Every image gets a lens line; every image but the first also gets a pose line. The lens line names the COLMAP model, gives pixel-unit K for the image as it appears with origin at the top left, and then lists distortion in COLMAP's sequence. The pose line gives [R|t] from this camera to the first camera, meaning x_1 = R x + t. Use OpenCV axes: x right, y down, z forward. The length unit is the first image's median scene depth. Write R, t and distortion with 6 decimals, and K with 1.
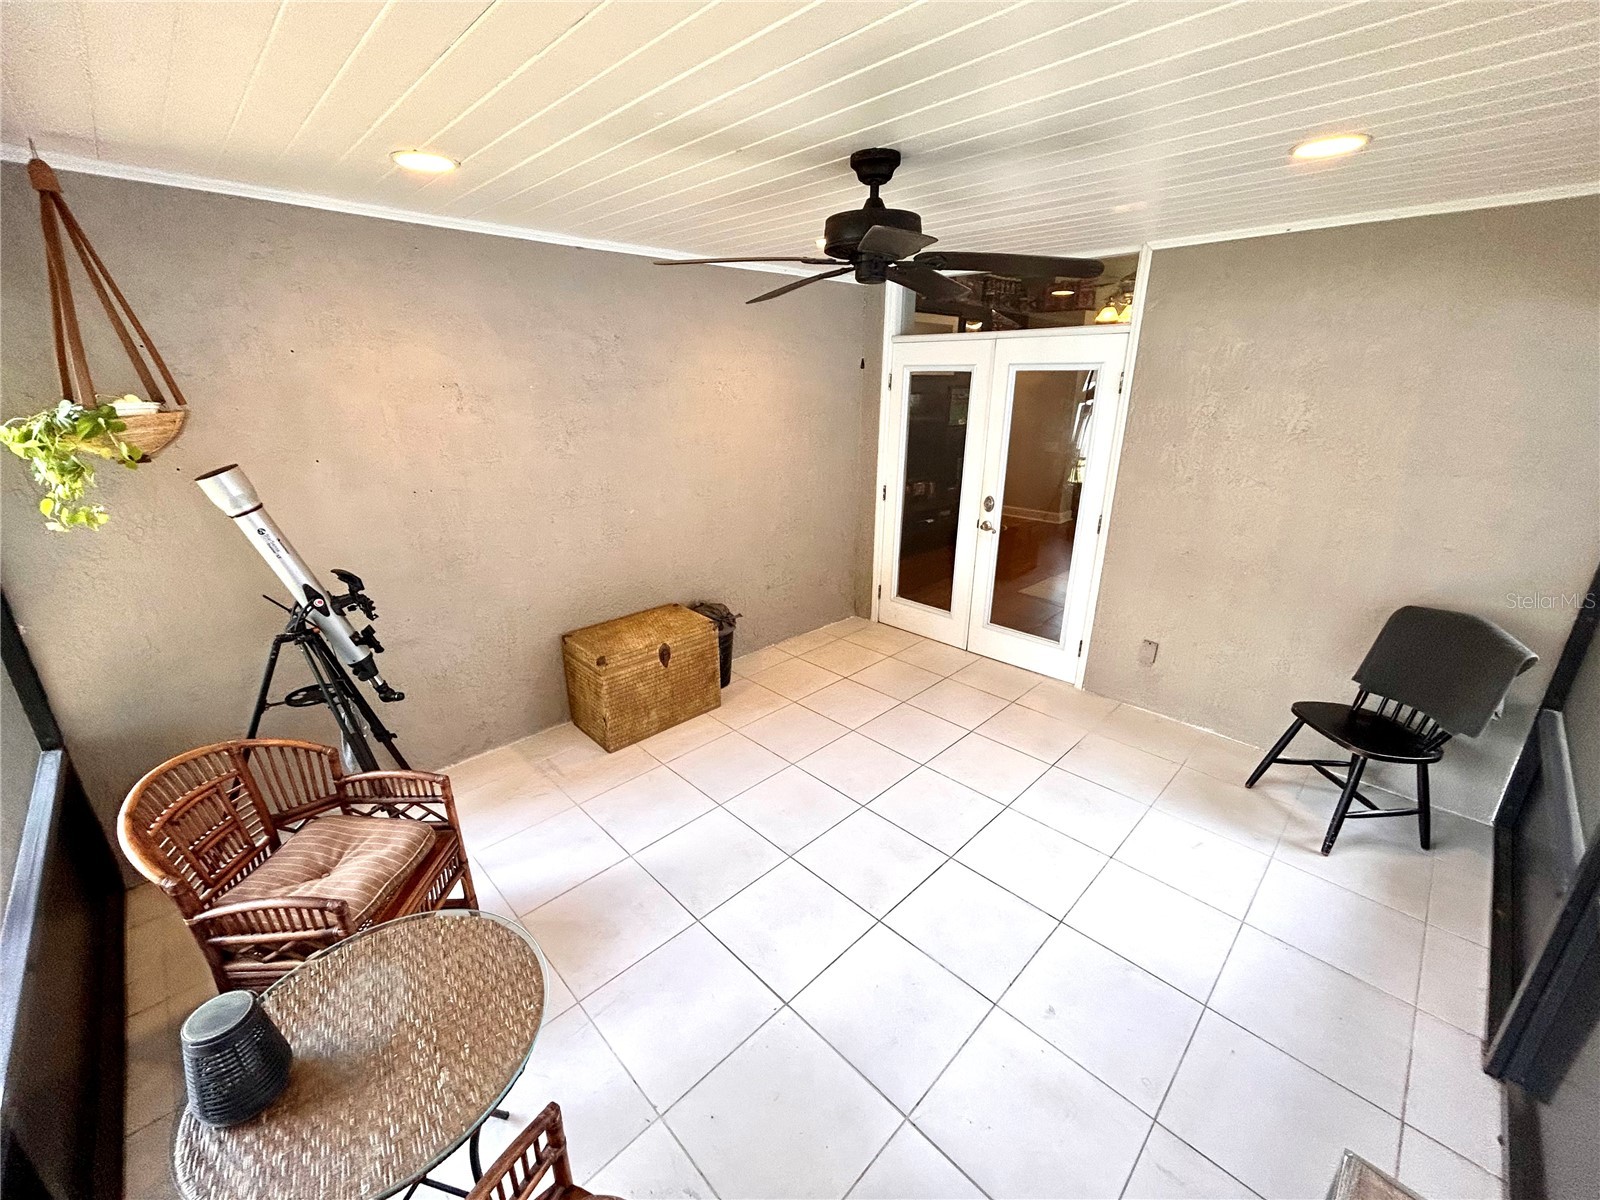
lens RADIAL K [[646.0, 0, 799.4], [0, 646.0, 602.4], [0, 0, 1]] dist [0.004032, 0.001684]
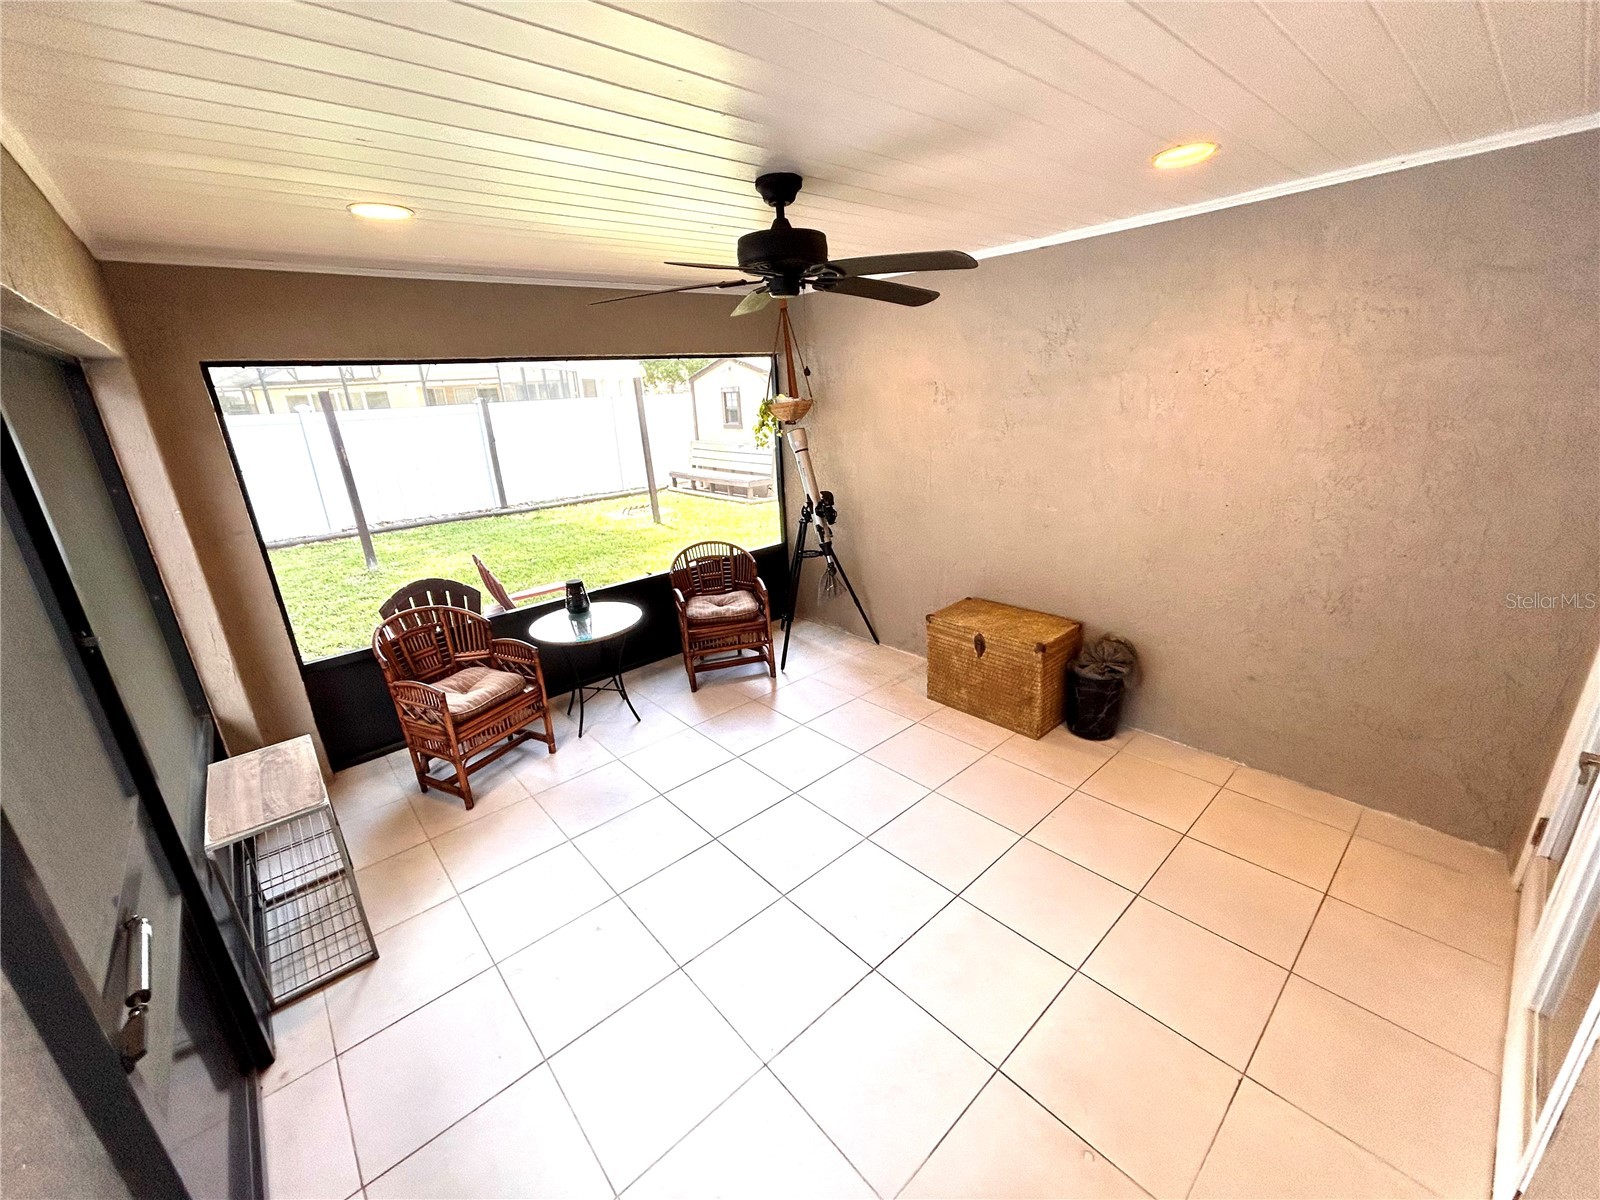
lens RADIAL K [[646.0, 0, 801.4], [0, 646.0, 600.4], [0, 0, 1]] dist [0.004032, 0.001684]
pose [[-0.039306, 0.317289, -0.947514, 0.761943], [-0.286533, 0.904845, 0.314887, -0.227487], [0.957264, 0.283871, 0.055348, 0.662744]]
